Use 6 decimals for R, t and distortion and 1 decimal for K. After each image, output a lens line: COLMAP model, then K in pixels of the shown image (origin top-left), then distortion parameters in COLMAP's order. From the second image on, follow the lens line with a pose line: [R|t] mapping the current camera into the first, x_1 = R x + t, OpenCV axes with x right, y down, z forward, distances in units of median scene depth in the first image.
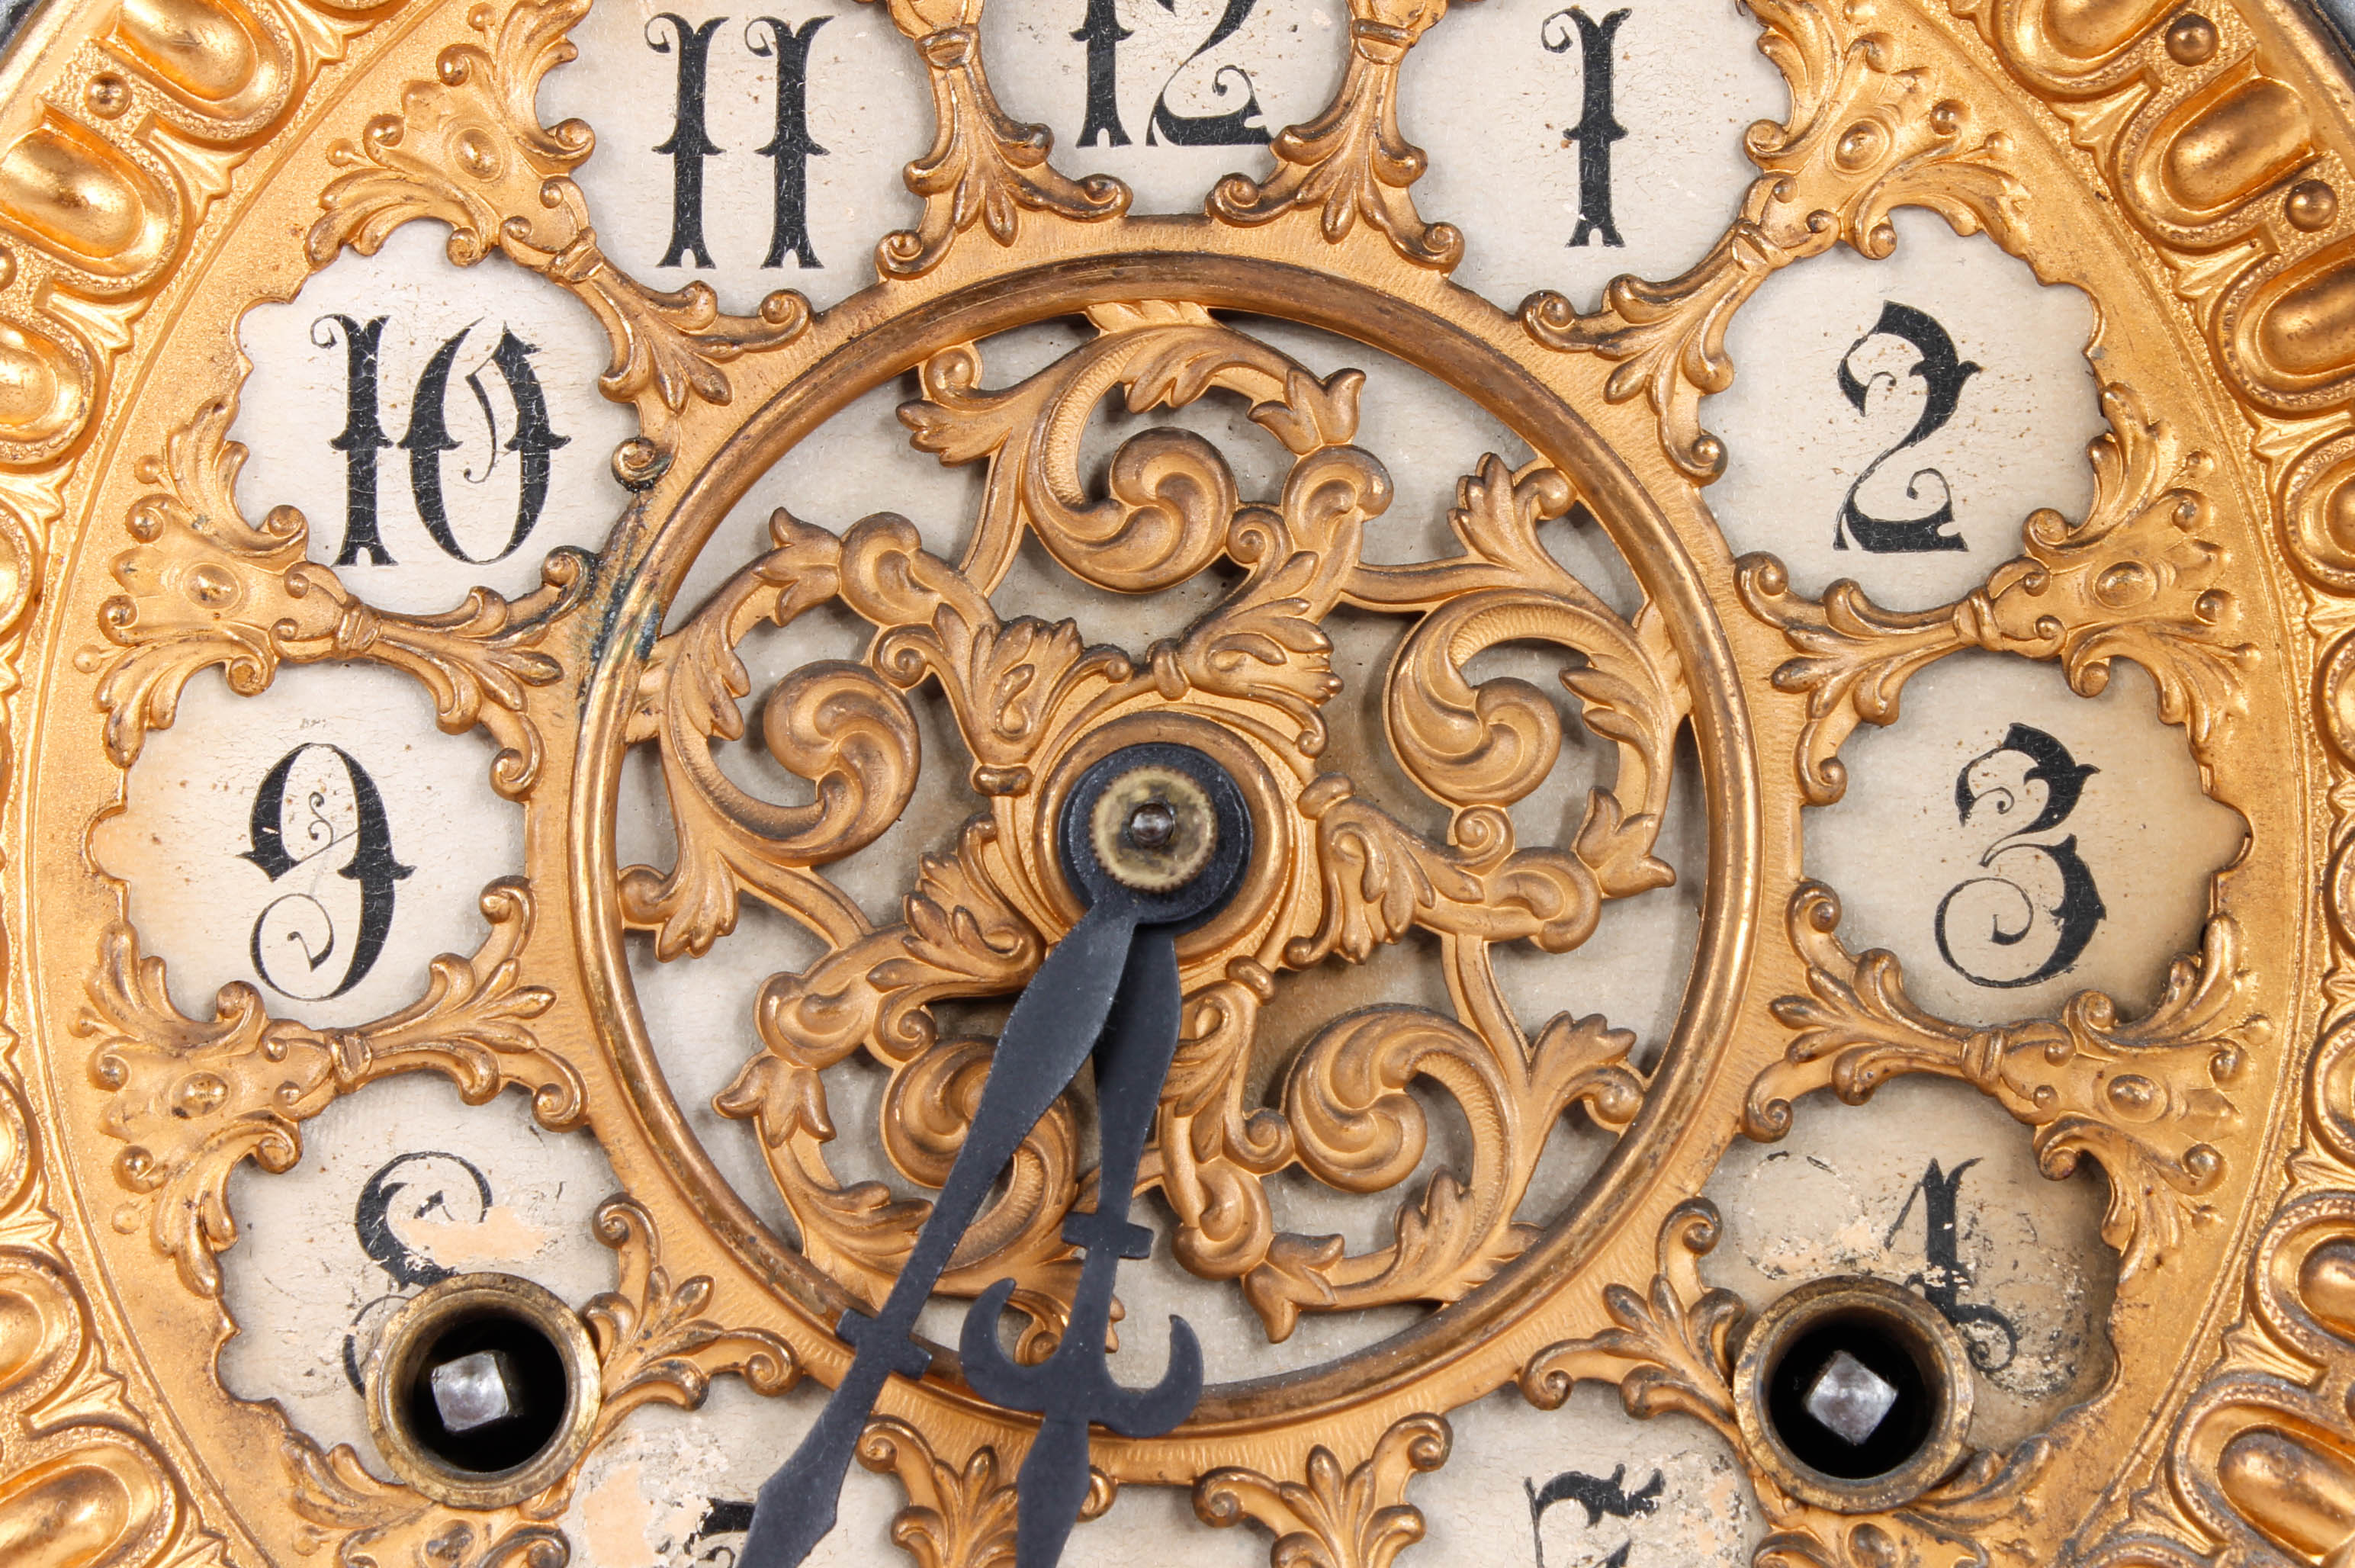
lens RADIAL K [[5845.2, 0, 1176.4], [0, 5845.2, 819.2], [0, 0, 1]] dist [0.055704, 0.501234]
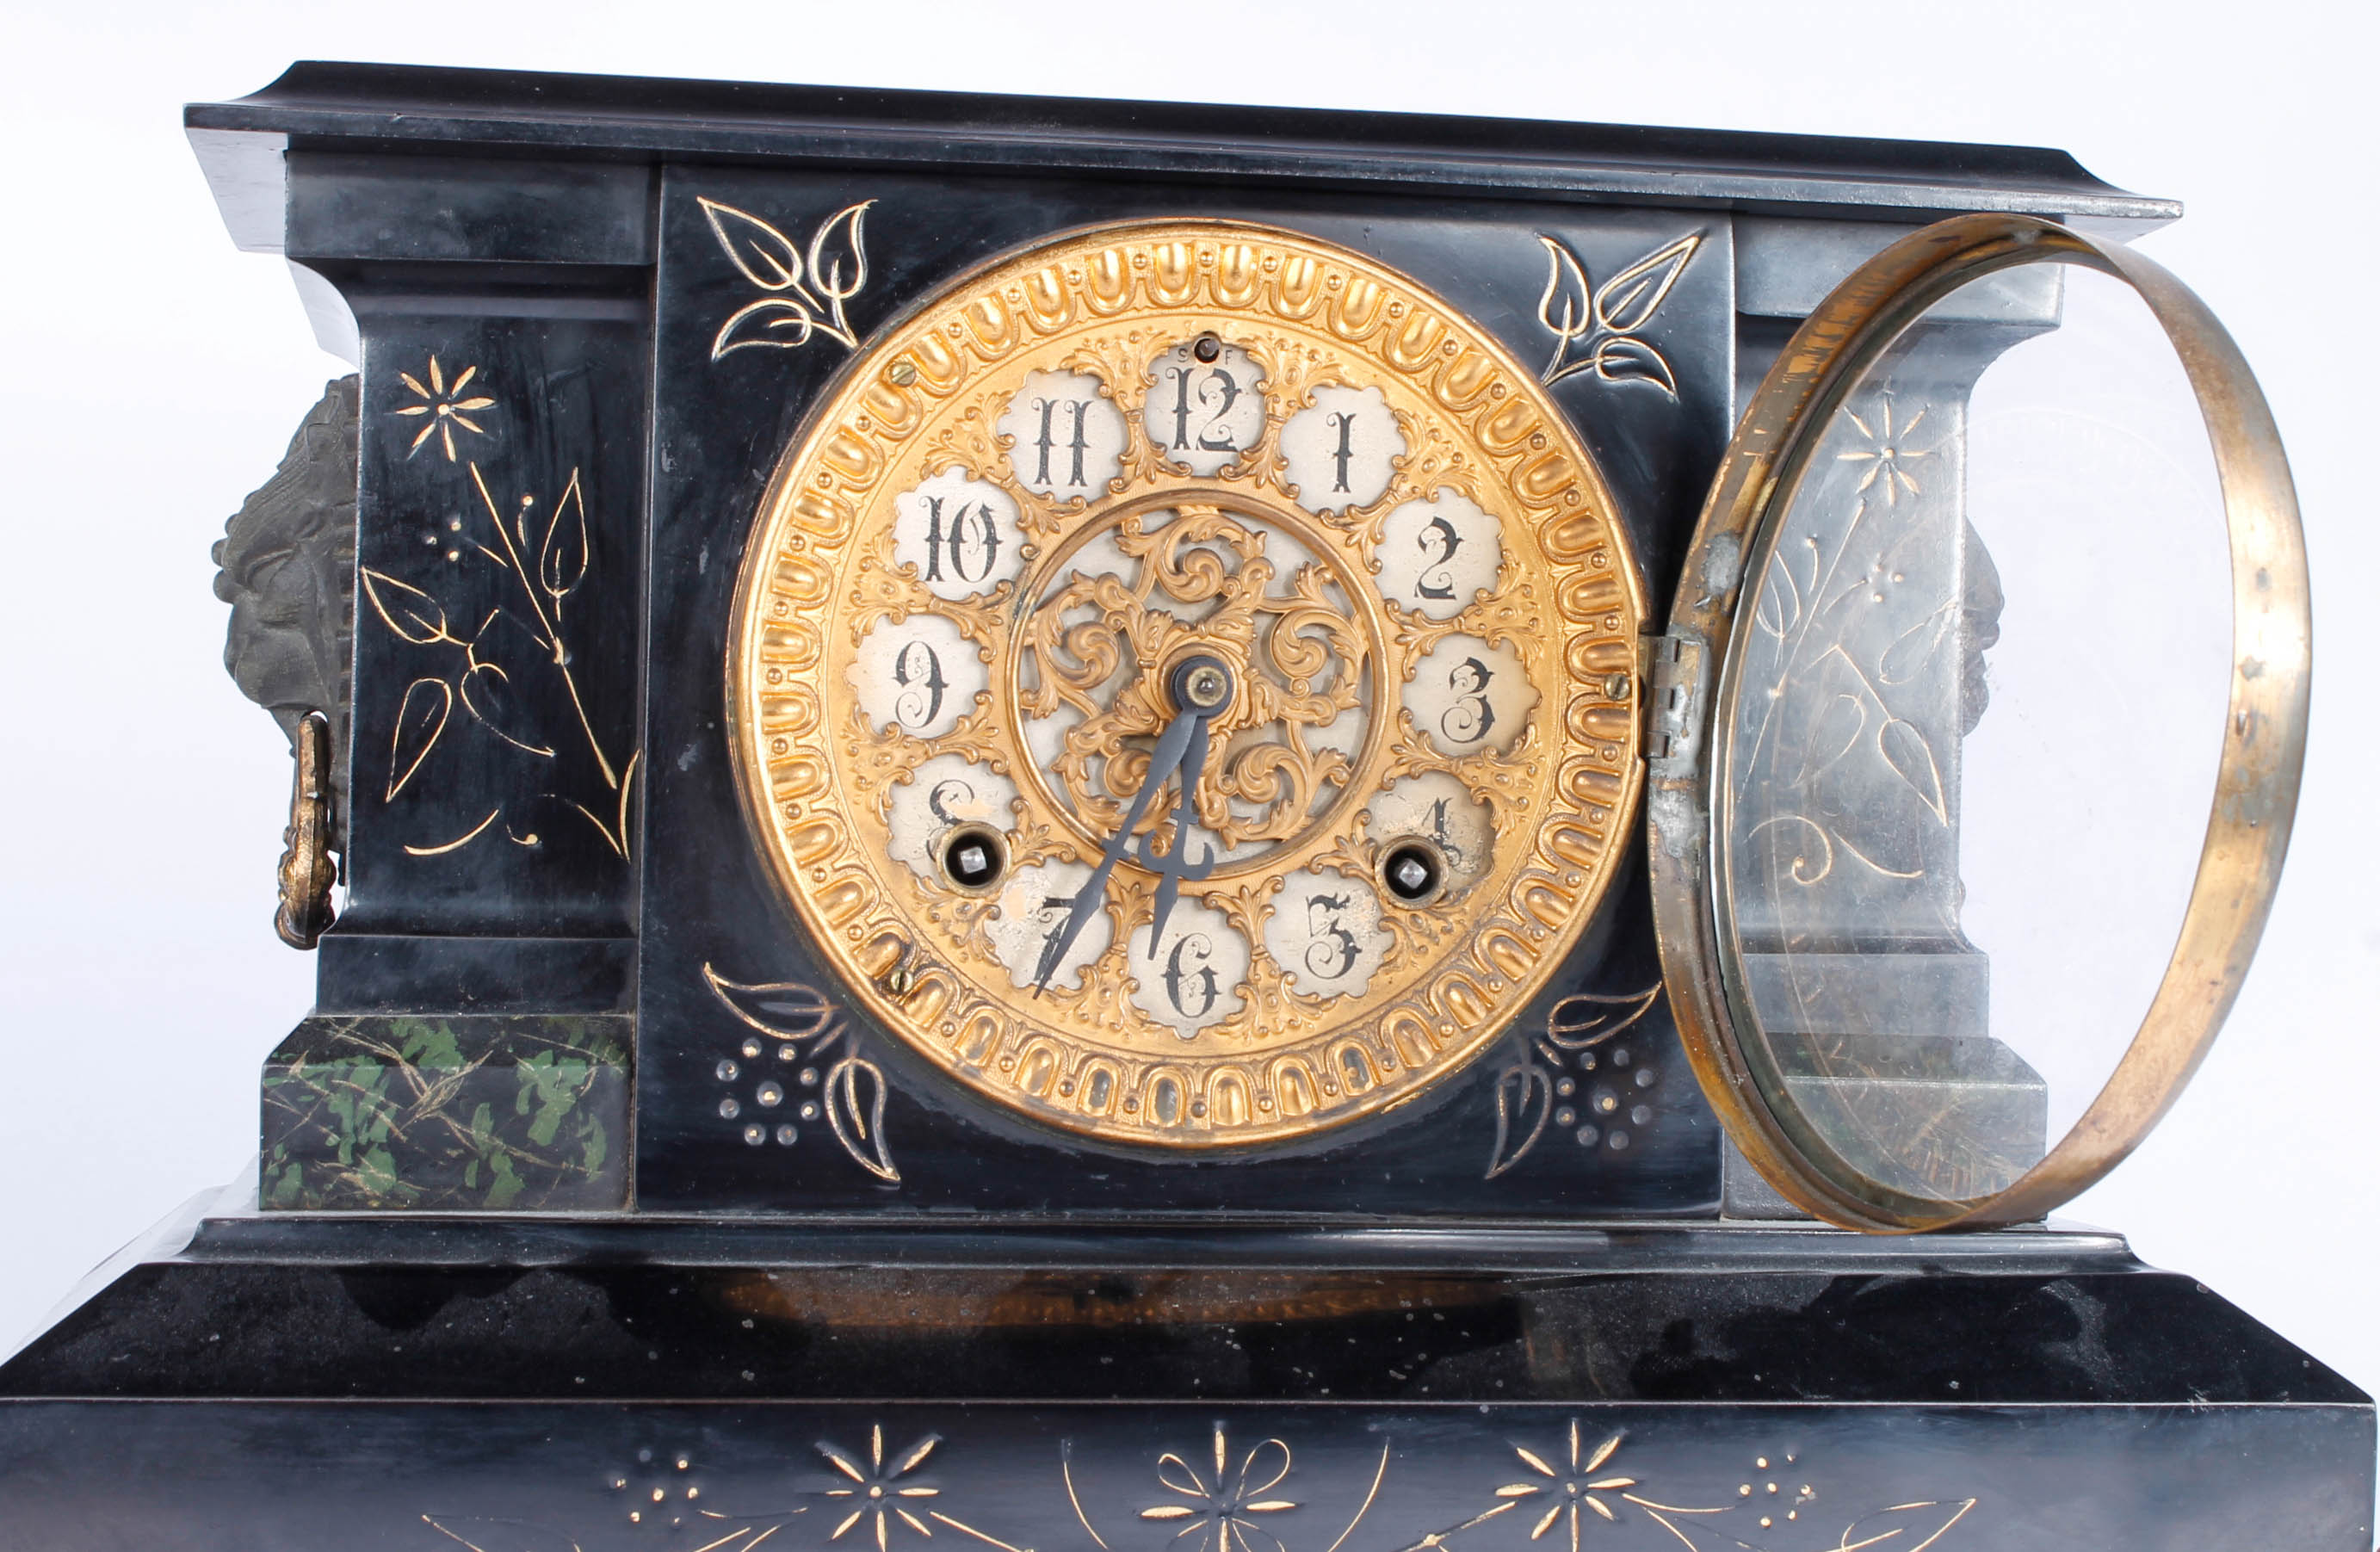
lens RADIAL K [[4181.8, 0, 1192.6], [0, 4181.8, 721.6], [0, 0, 1]] dist [-0.035158, -0.019519]
pose [[0.976165, 0.032277, 0.214614, -0.470996], [-0.053605, 0.994098, 0.094312, -0.182628], [-0.210304, -0.103569, 0.972135, -1.116557]]
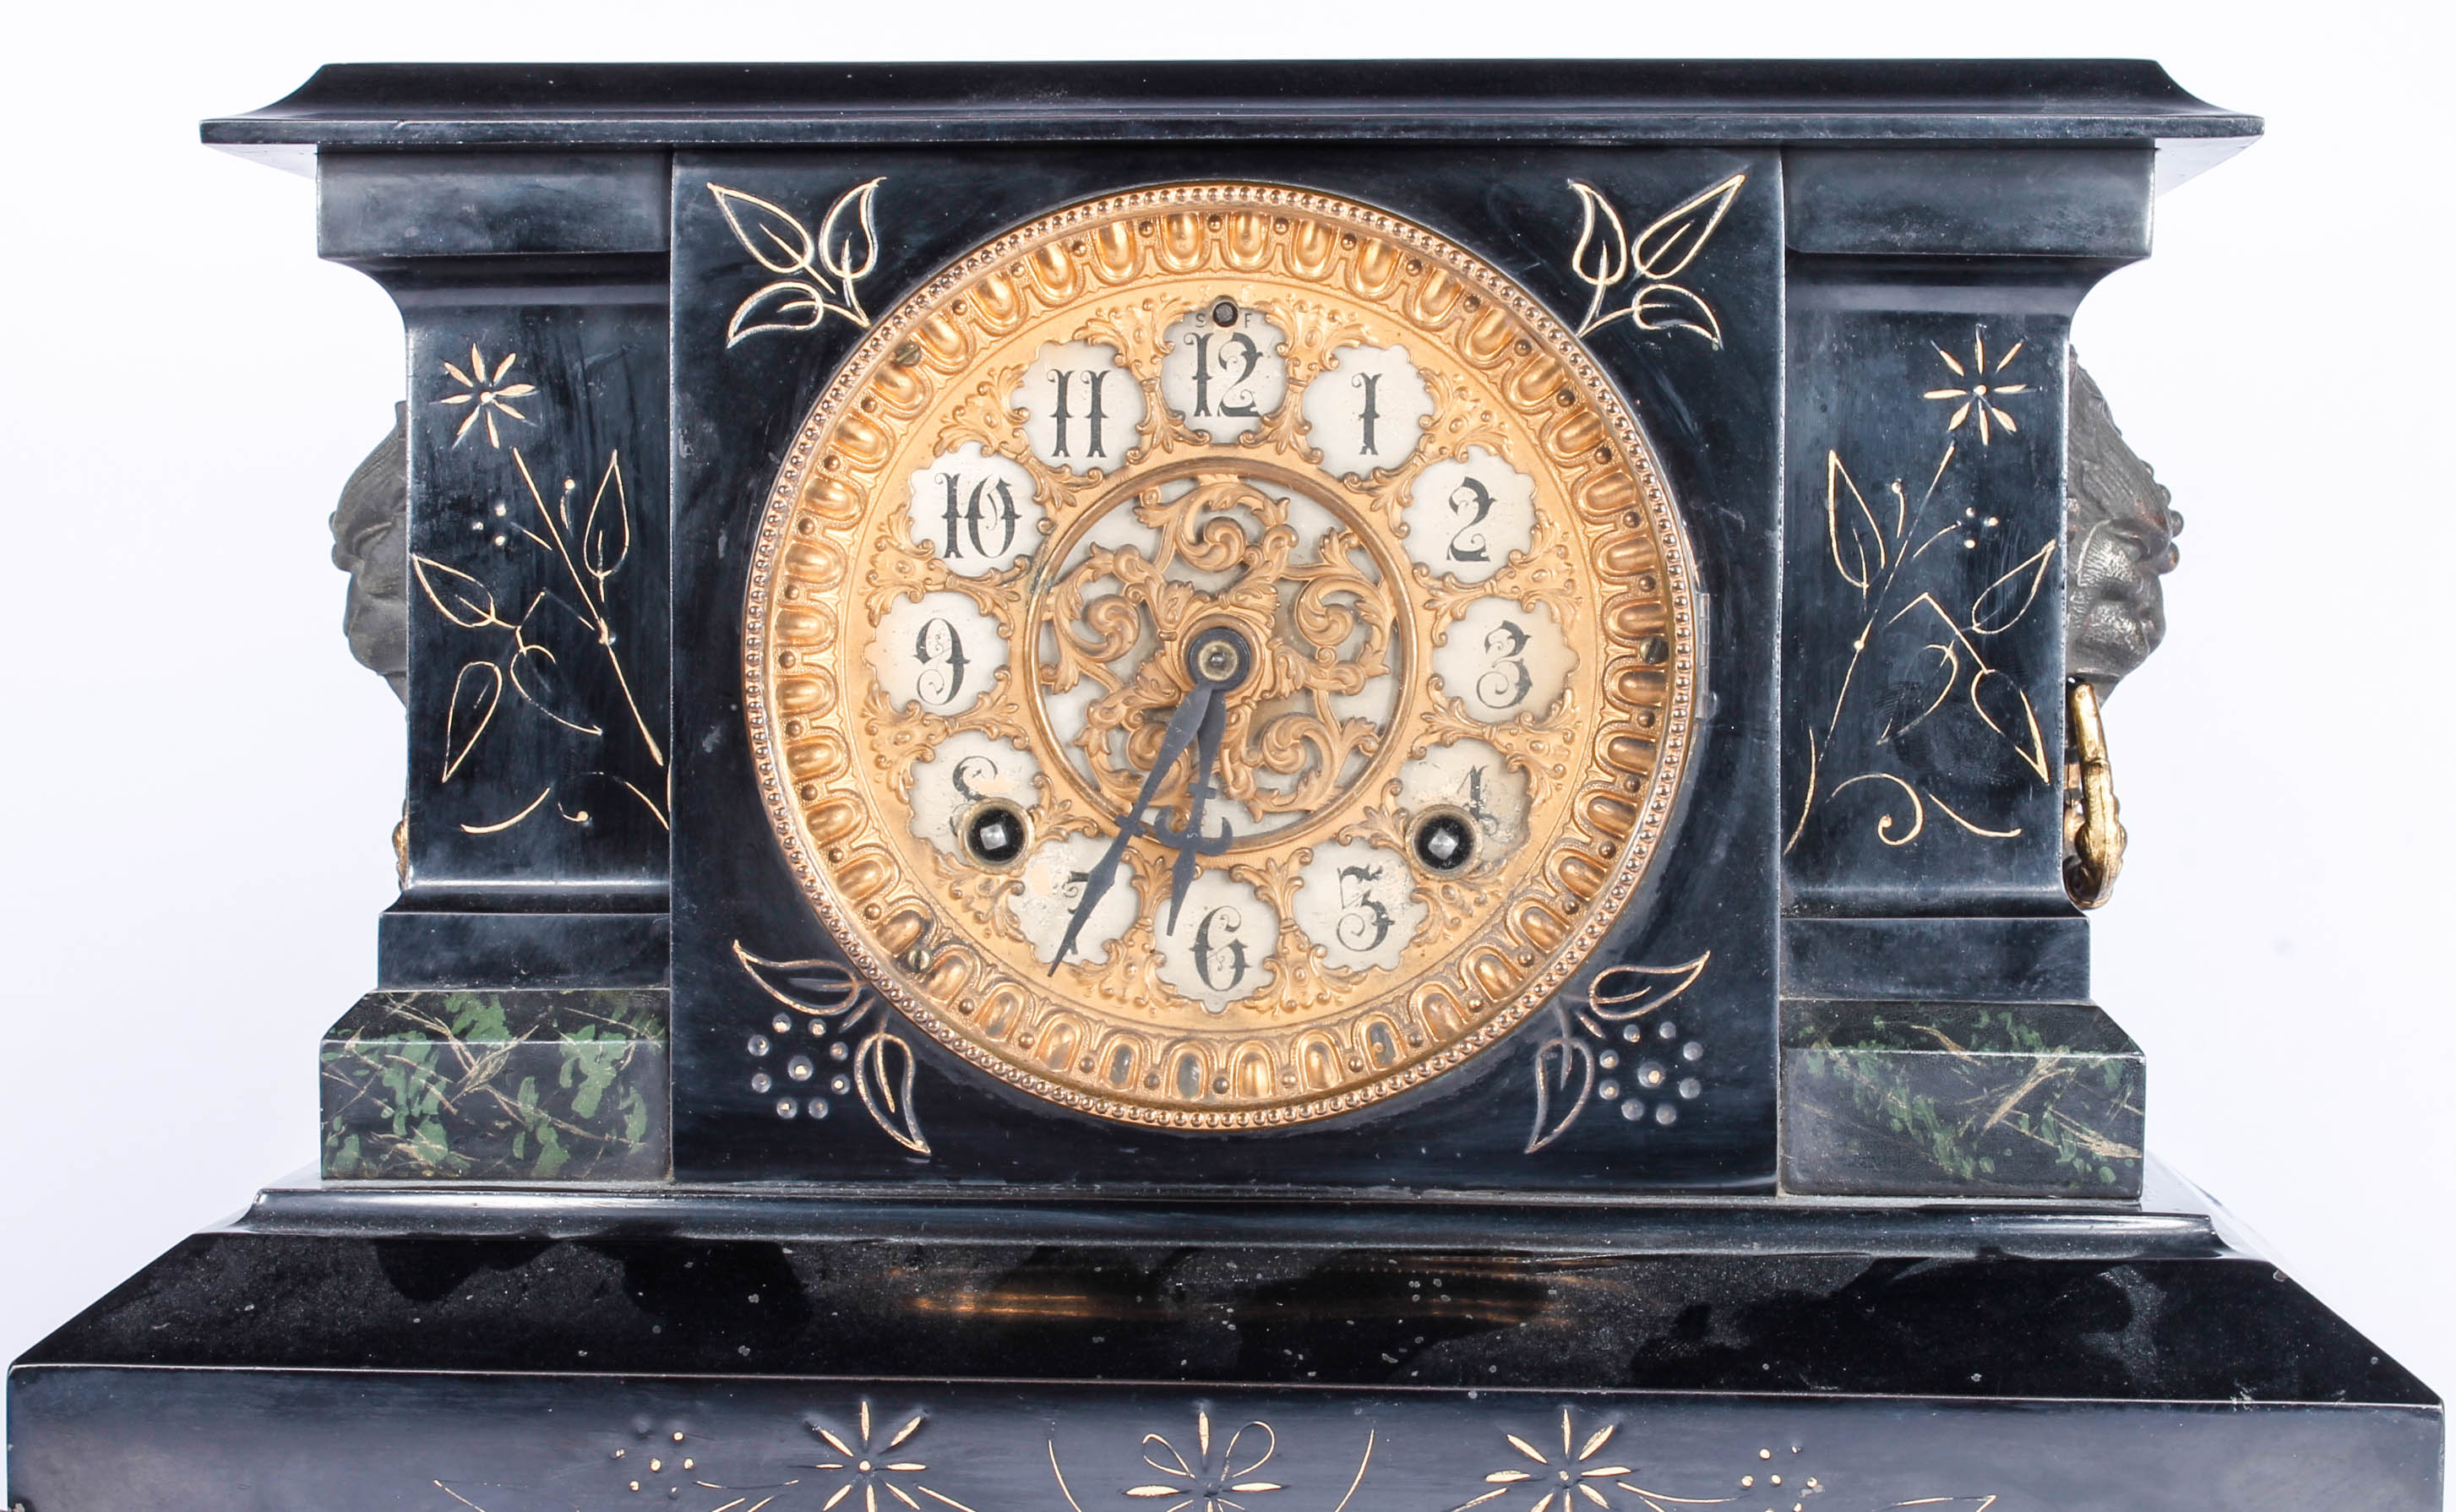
lens RADIAL K [[4776.9, 0, 1161.3], [0, 4776.9, 748.6], [0, 0, 1]] dist [-0.032884, 0.054550]
pose [[0.999939, 0.008693, -0.006778, -0.015802], [-0.007404, 0.985204, 0.171226, -0.369762], [0.008166, -0.171165, 0.985209, -1.427910]]
